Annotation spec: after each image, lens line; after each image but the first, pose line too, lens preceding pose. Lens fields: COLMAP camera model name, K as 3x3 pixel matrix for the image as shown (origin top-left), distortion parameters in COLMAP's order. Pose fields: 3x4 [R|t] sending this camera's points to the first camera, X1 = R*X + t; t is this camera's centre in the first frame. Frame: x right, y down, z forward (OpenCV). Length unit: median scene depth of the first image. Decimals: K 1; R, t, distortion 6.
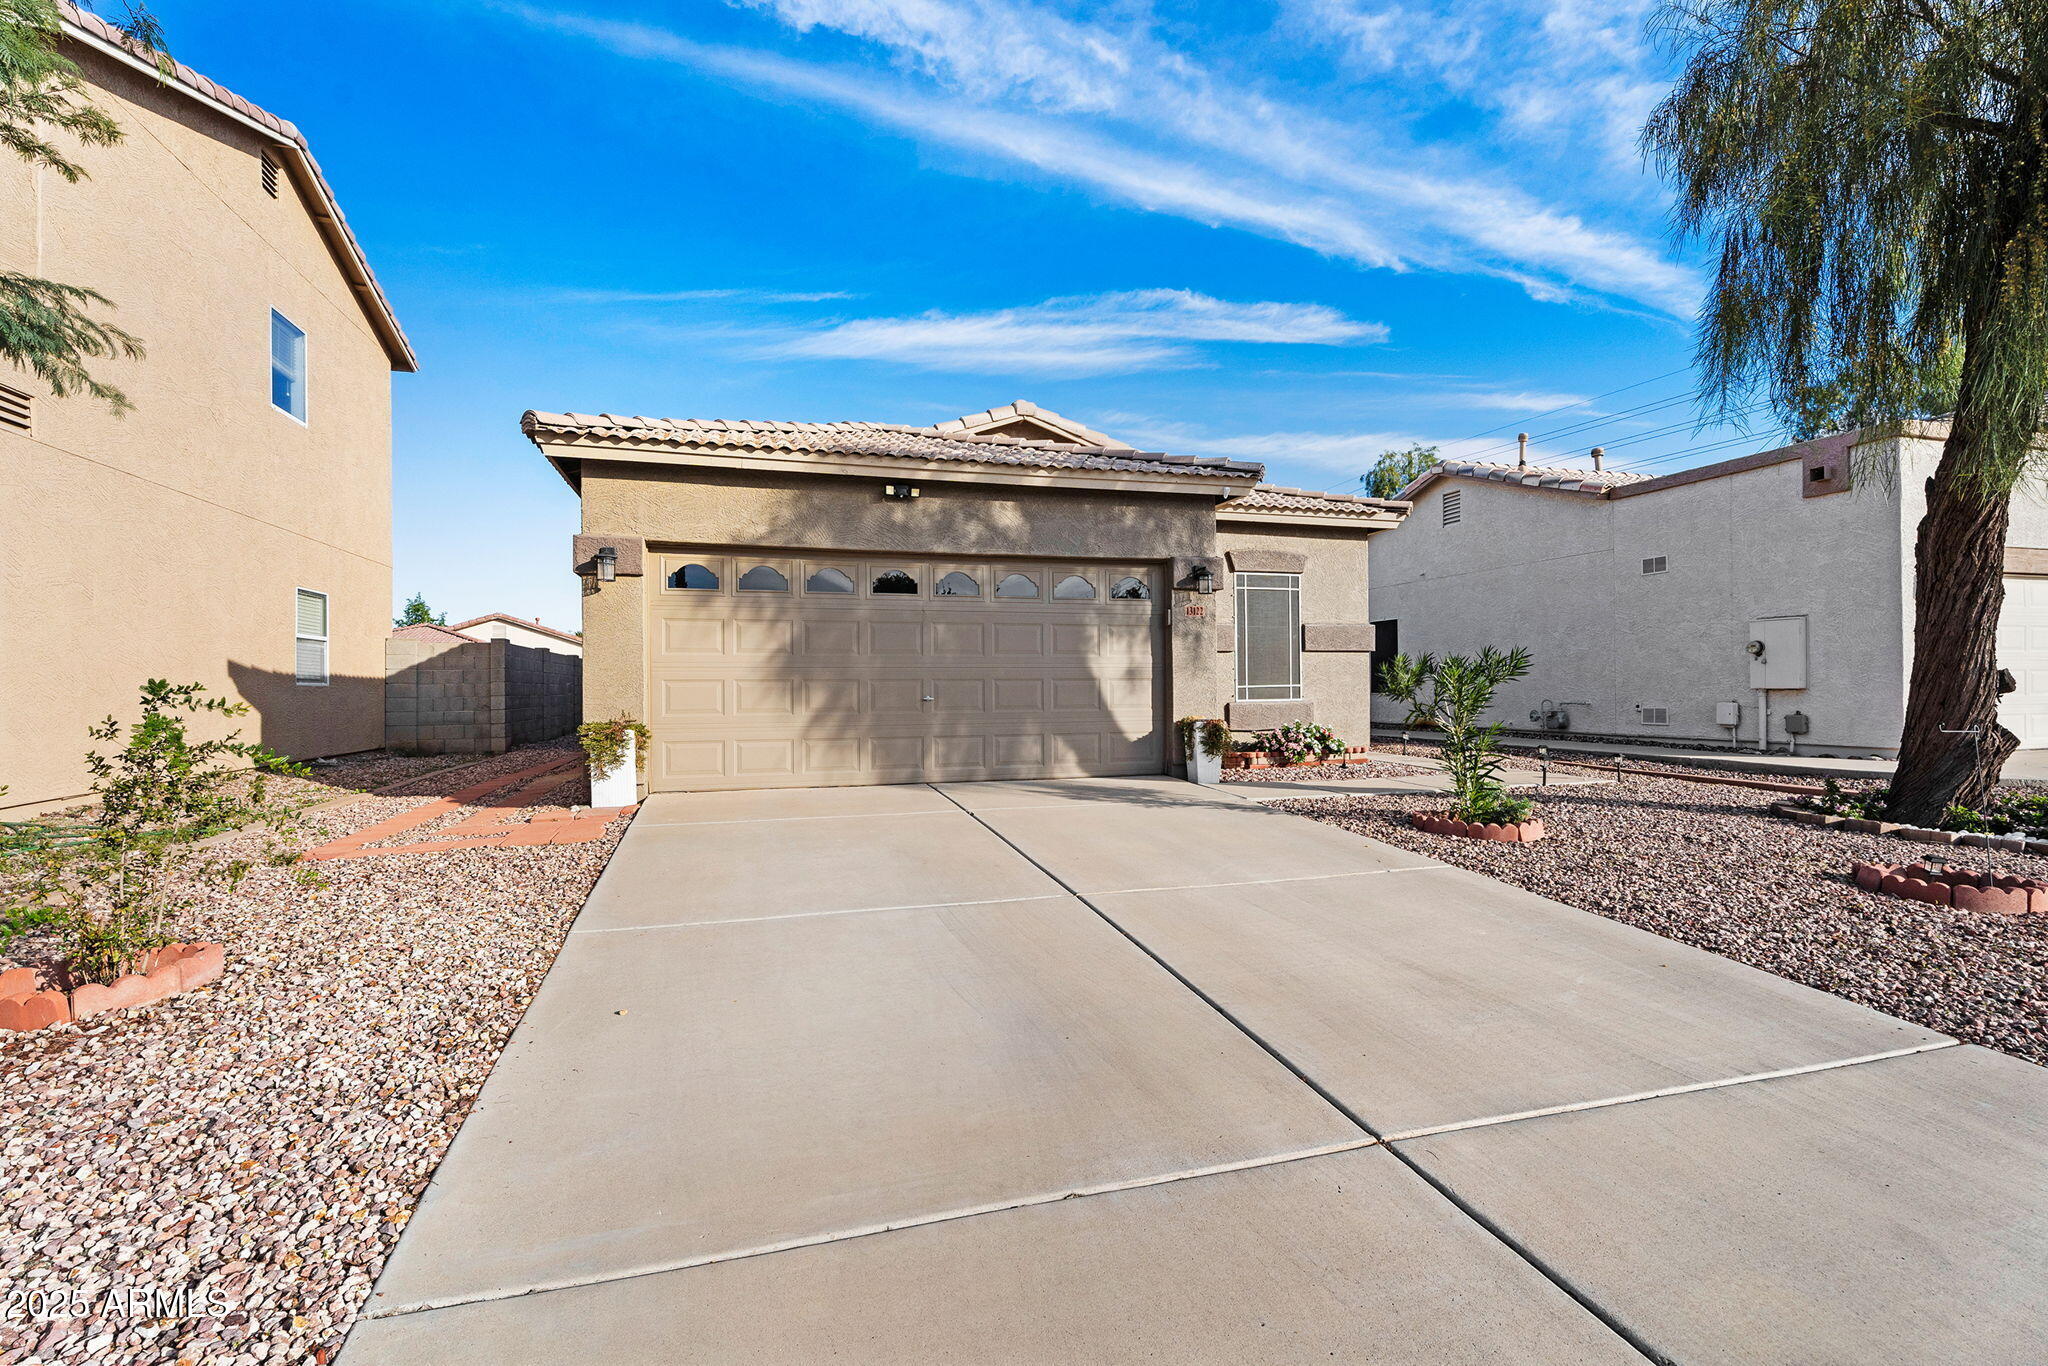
lens RADIAL K [[914.2, 0, 1024.0], [0, 914.2, 683.0], [0, 0, 1]] dist [-0.001819, -0.000249]
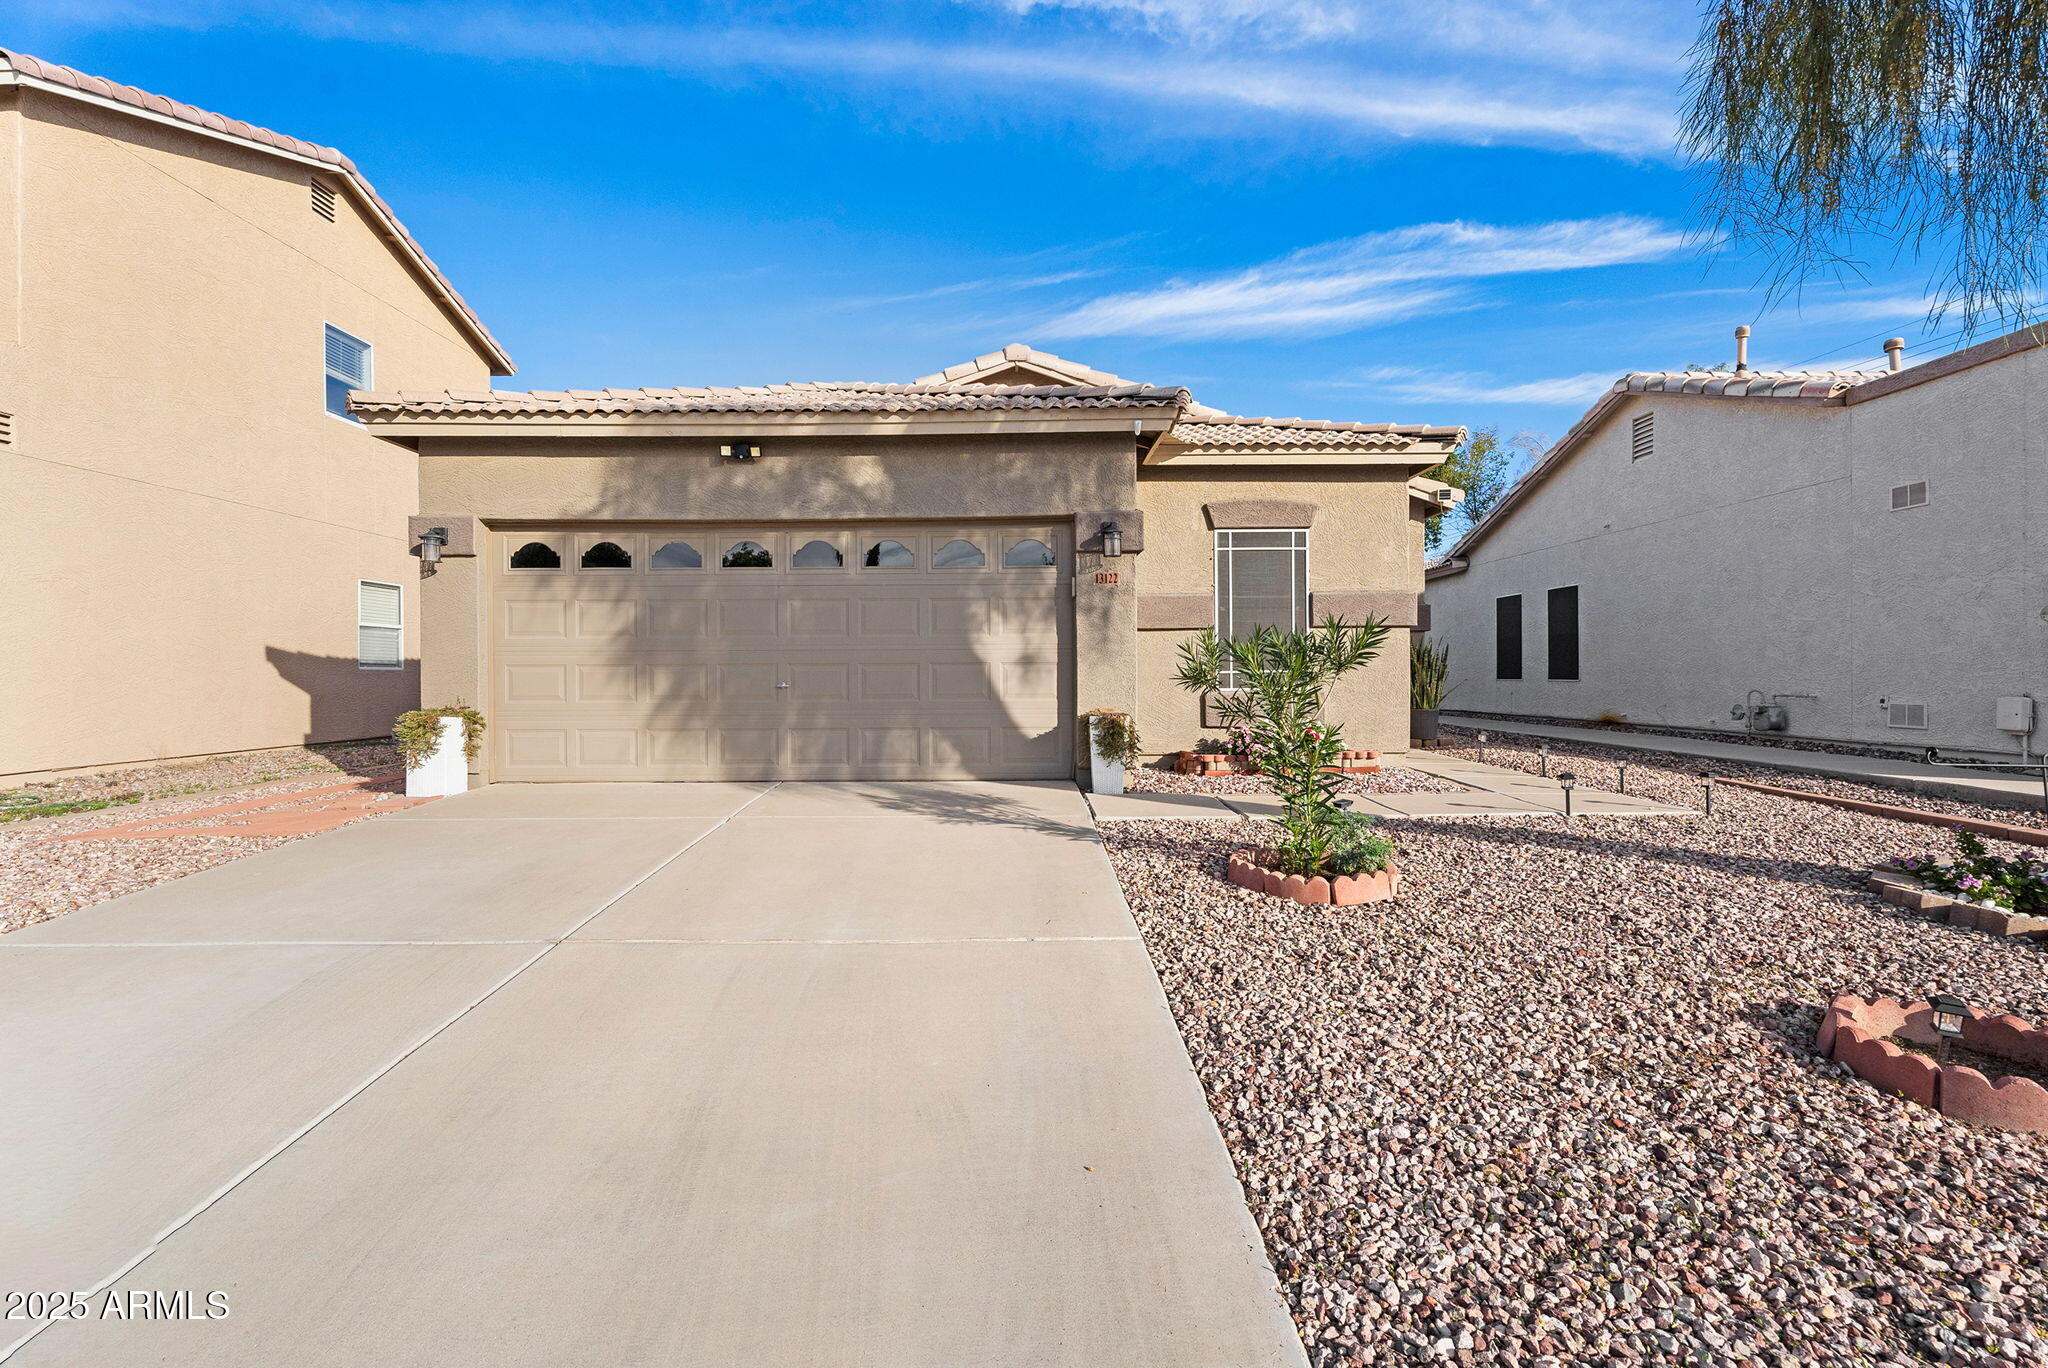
lens RADIAL K [[927.4, 0, 1032.1], [0, 927.4, 653.5], [0, 0, 1]] dist [0.015167, -0.010272]
pose [[0.959092, -0.003416, -0.283075, 0.319799], [0.000150, 0.999933, -0.011560, -0.002681], [0.283096, 0.011044, 0.959028, 0.178366]]
